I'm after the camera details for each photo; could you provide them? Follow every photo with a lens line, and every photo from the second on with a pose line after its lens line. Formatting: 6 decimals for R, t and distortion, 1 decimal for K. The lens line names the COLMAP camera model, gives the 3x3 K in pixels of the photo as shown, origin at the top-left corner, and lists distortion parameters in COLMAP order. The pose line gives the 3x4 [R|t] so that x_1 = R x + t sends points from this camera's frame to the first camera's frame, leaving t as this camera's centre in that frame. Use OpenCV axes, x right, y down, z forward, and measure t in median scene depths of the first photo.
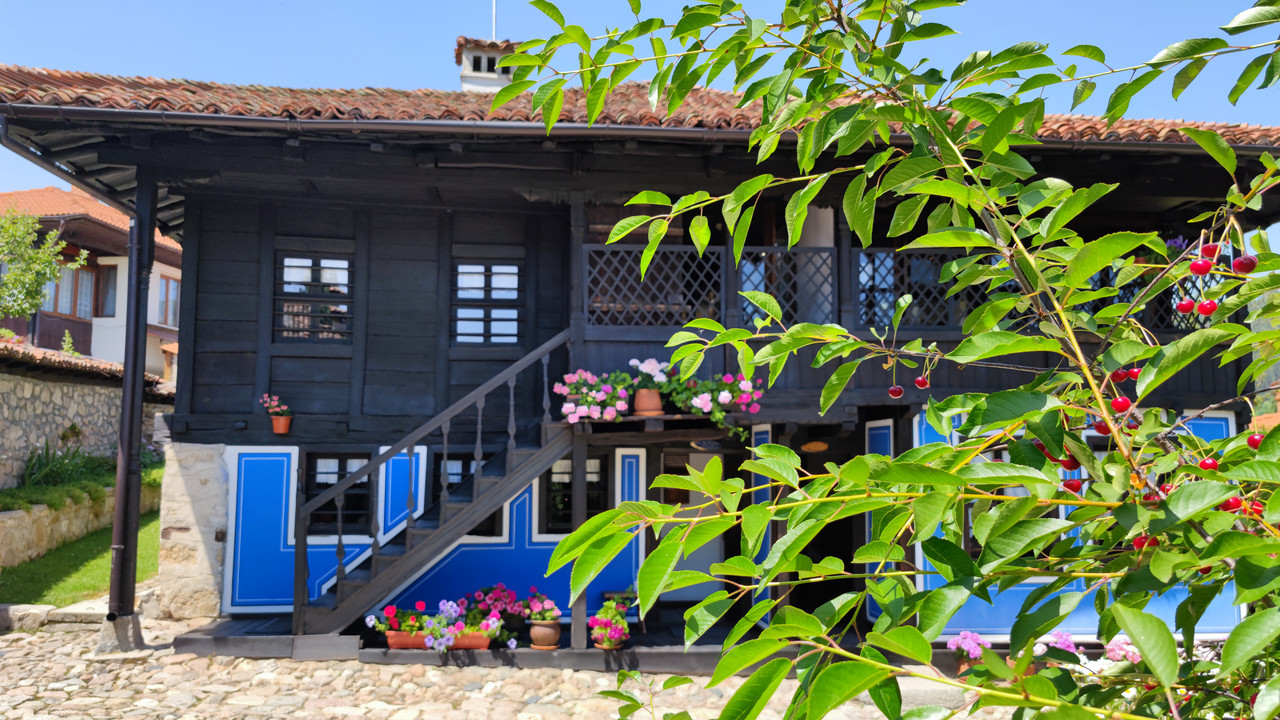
lens RADIAL K [[932.0, 0, 641.2], [0, 932.0, 367.5], [0, 0, 1]] dist [0.038021, -0.041227]
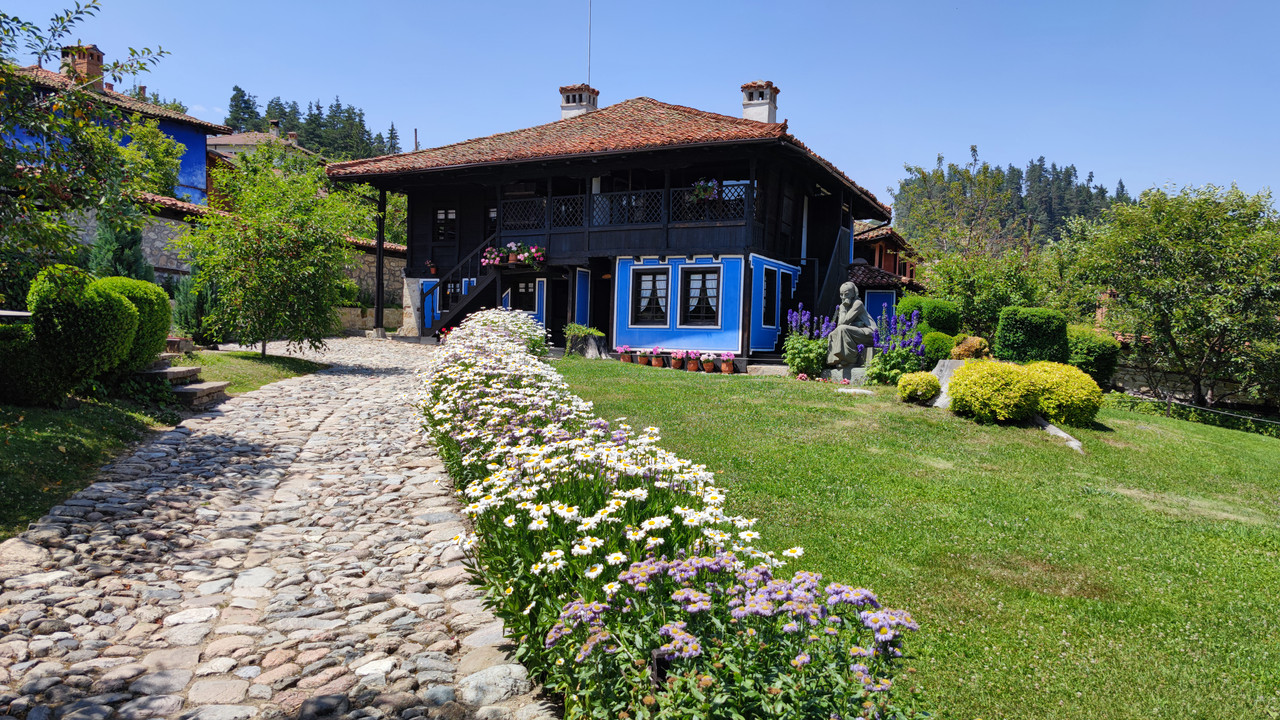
lens RADIAL K [[929.2, 0, 640.0], [0, 929.2, 360.0], [0, 0, 1]] dist [0.039515, -0.000355]
pose [[0.836868, 0.026545, -0.546761, 1.711965], [0.031961, 0.994750, 0.097215, 0.076397], [0.546471, -0.098831, 0.831626, -1.044315]]
